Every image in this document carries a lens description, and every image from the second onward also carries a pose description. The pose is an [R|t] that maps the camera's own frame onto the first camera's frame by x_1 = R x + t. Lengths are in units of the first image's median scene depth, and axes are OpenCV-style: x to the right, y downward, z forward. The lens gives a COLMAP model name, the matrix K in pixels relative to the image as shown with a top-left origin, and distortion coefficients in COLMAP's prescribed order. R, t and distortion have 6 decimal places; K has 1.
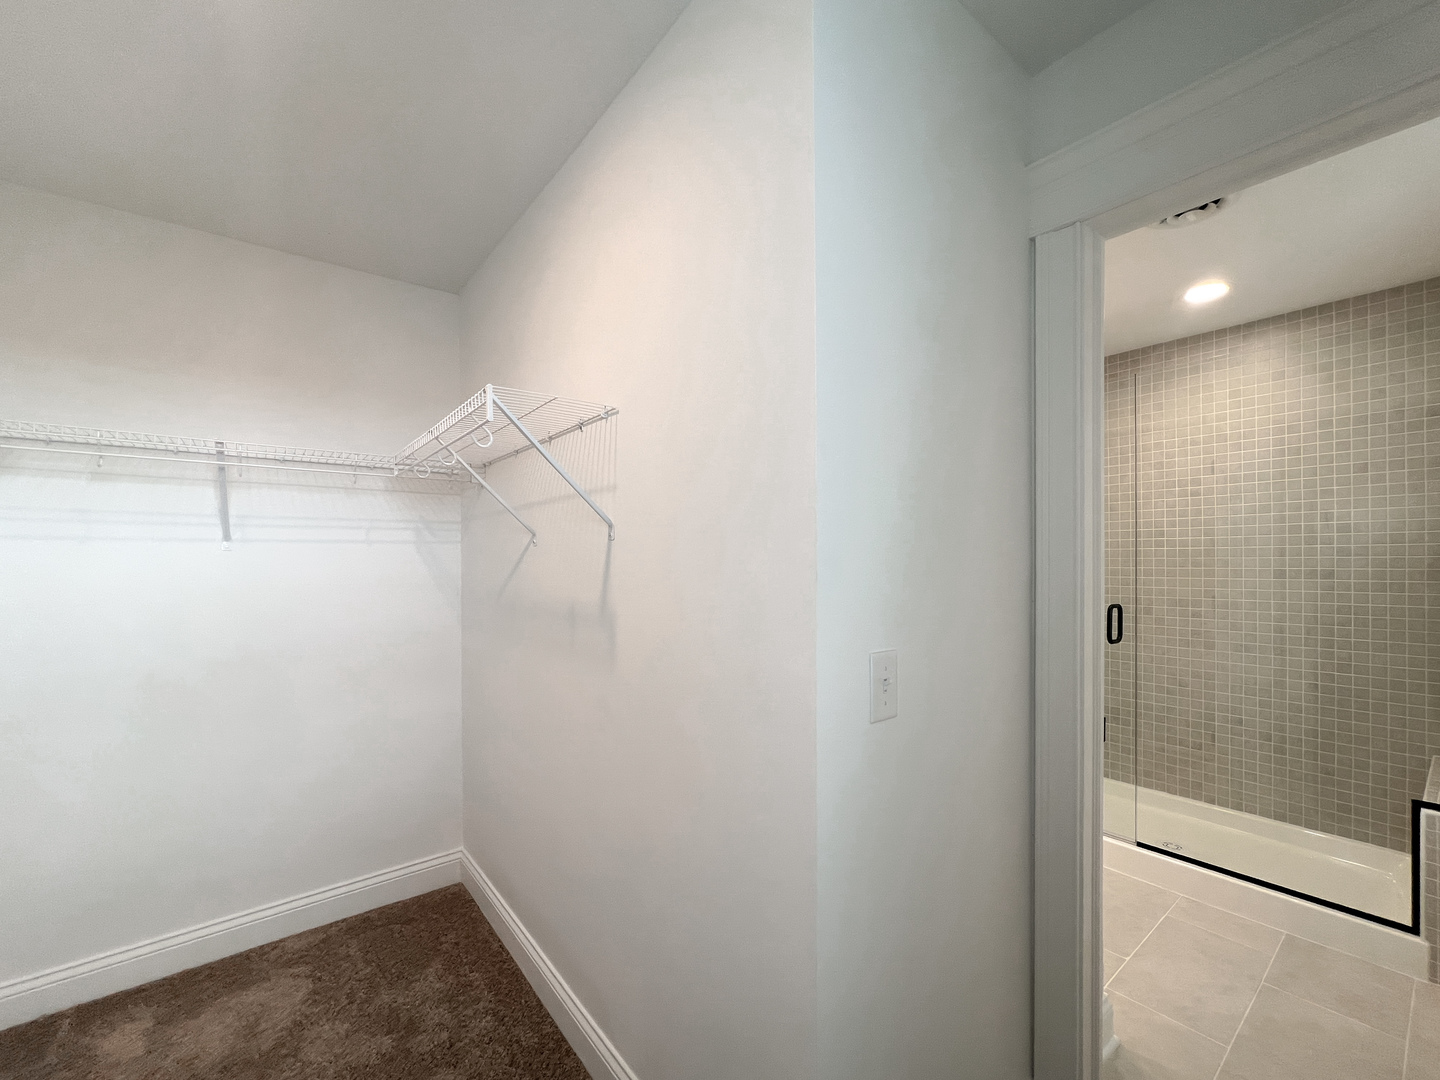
lens RADIAL K [[584.9, 0, 716.1], [0, 584.9, 562.2], [0, 0, 1]] dist [-0.000379, -0.000001]
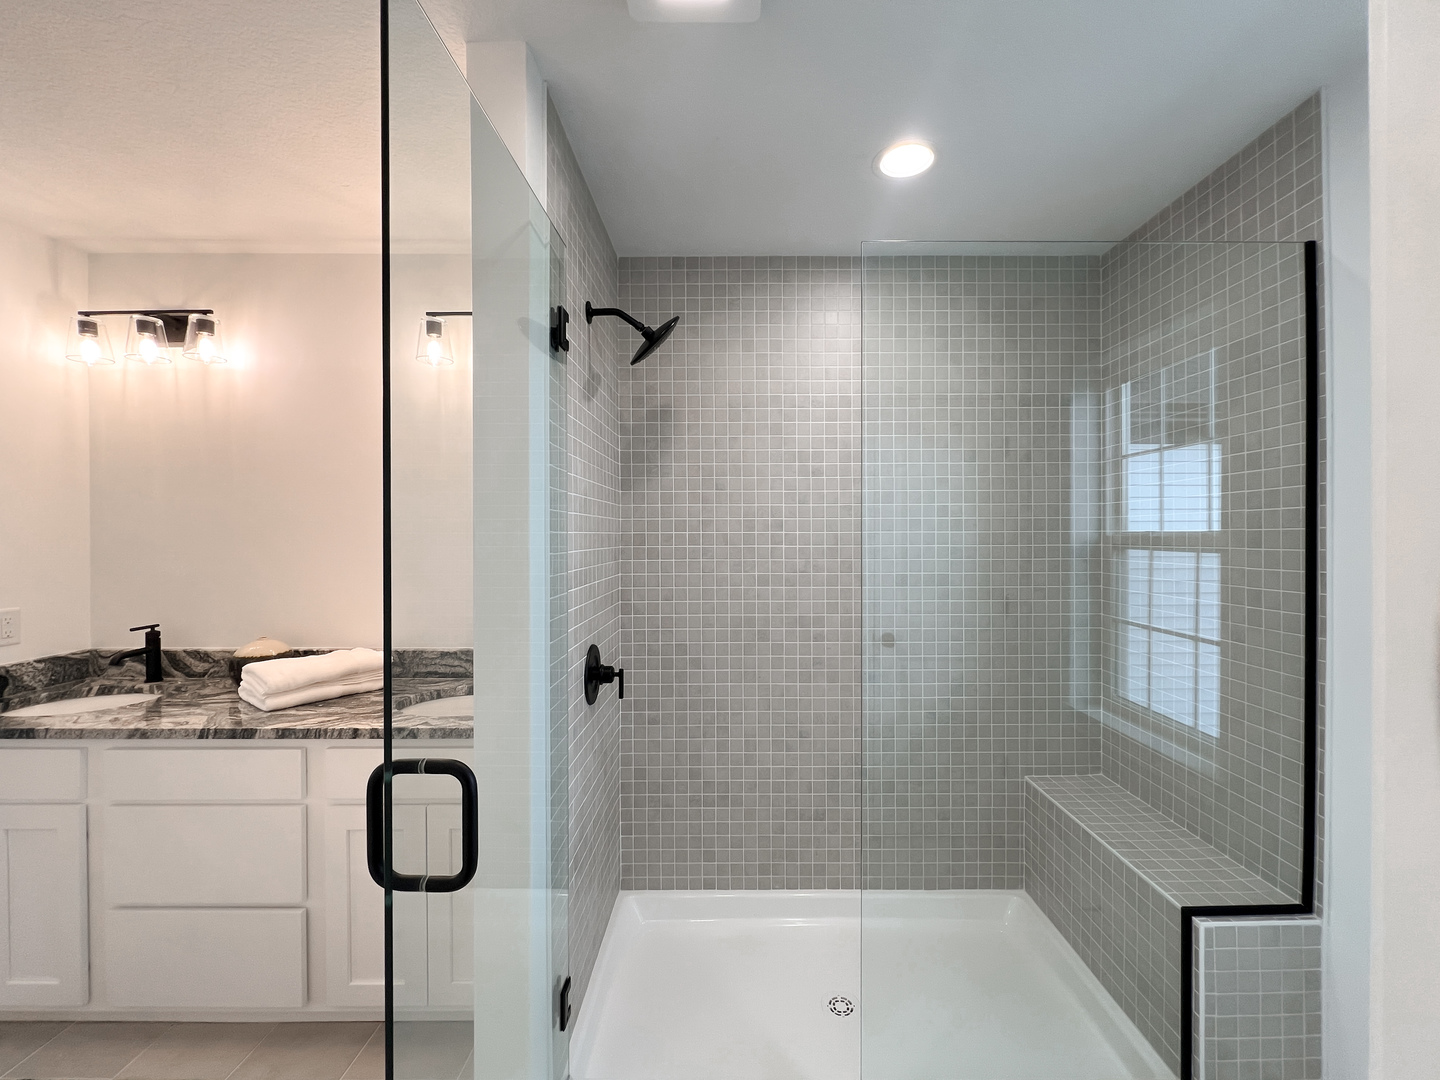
lens RADIAL K [[586.8, 0, 723.6], [0, 586.8, 535.7], [0, 0, 1]] dist [-0.000345, -0.000181]
pose [[0.621420, 0.000469, 0.783478, 0.179012], [0.002295, 0.999994, -0.002419, -0.038340], [-0.783474, 0.003301, 0.621415, 0.672820]]
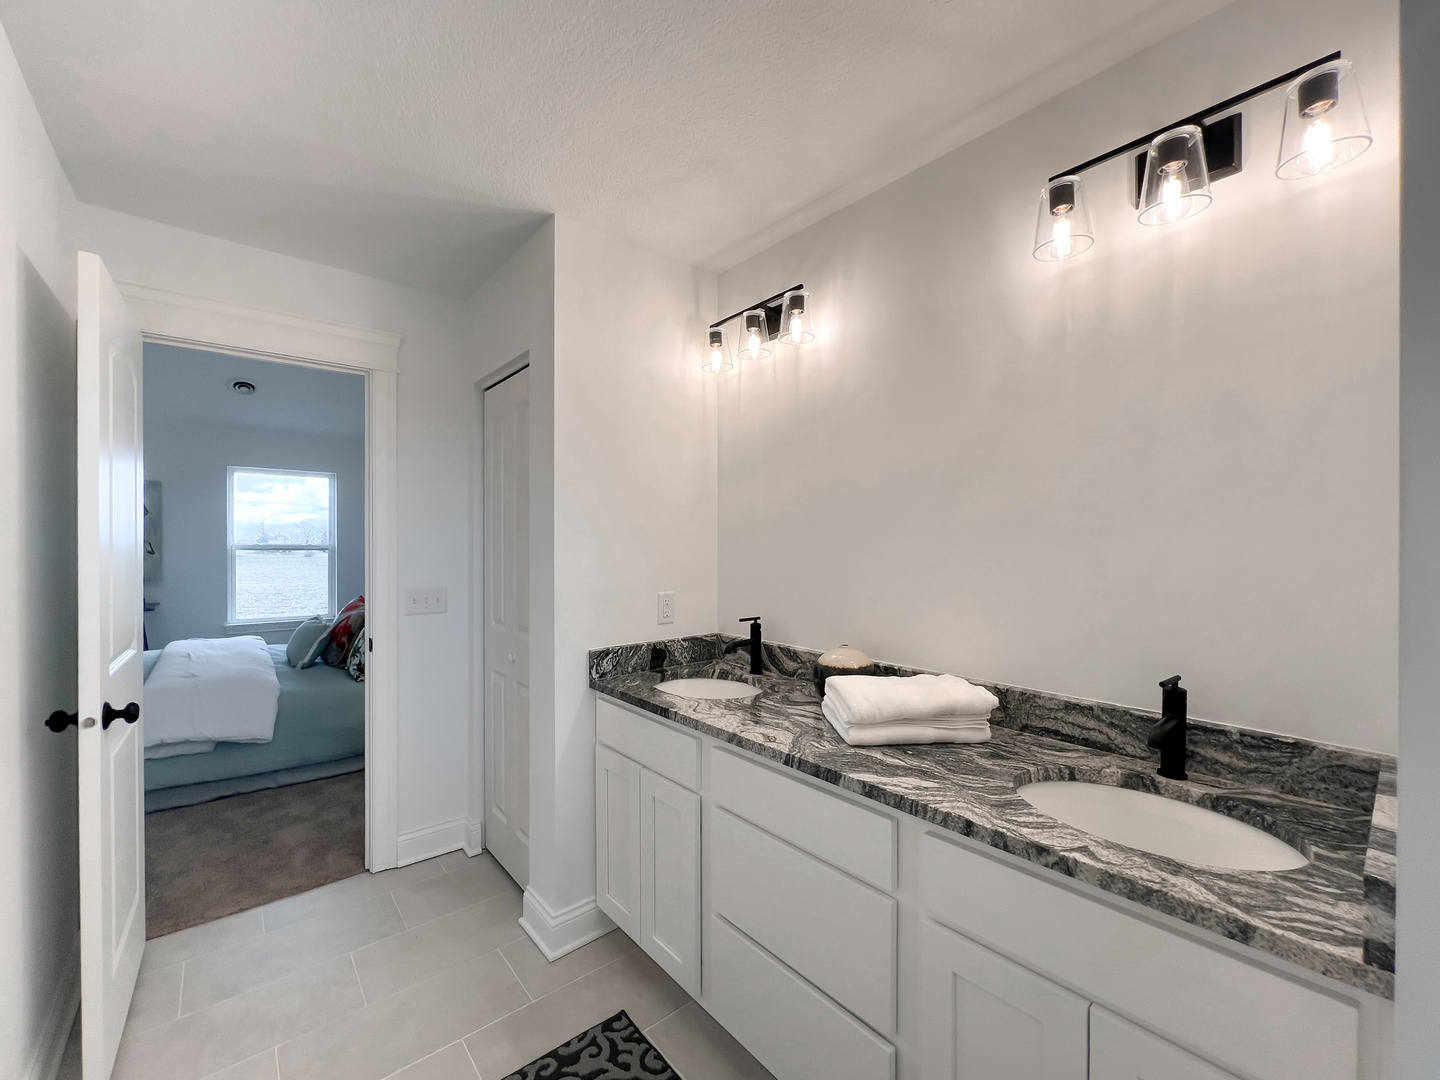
lens RADIAL K [[581.8, 0, 725.8], [0, 581.8, 548.7], [0, 0, 1]] dist [-0.000791, -0.000163]
pose [[0.998837, 0.006973, 0.047716, 0.239330], [-0.007135, 0.999969, 0.003219, -0.018133], [-0.047692, -0.003556, 0.998856, 0.969007]]
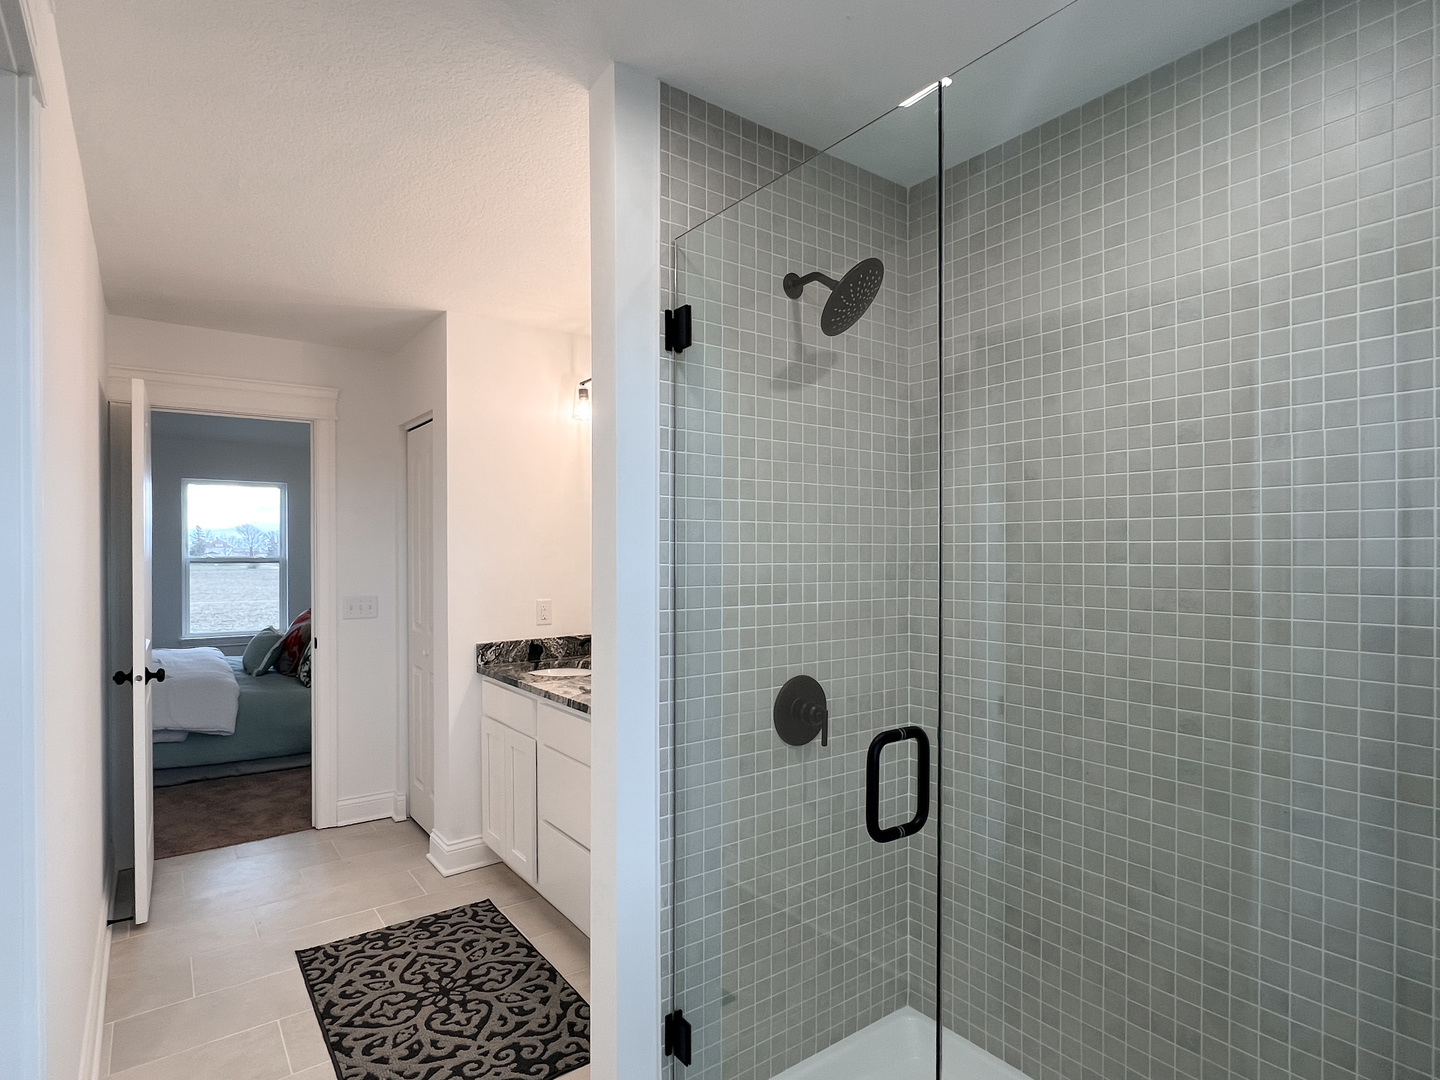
lens RADIAL K [[757.5, 0, 720.4], [0, 757.5, 556.0], [0, 0, 1]] dist [-0.002921, -0.000937]
pose [[0.999766, 0.003733, -0.021315, 0.527944], [-0.003689, 0.999991, 0.002088, -0.033247], [0.021322, -0.002009, 0.999771, 0.481659]]
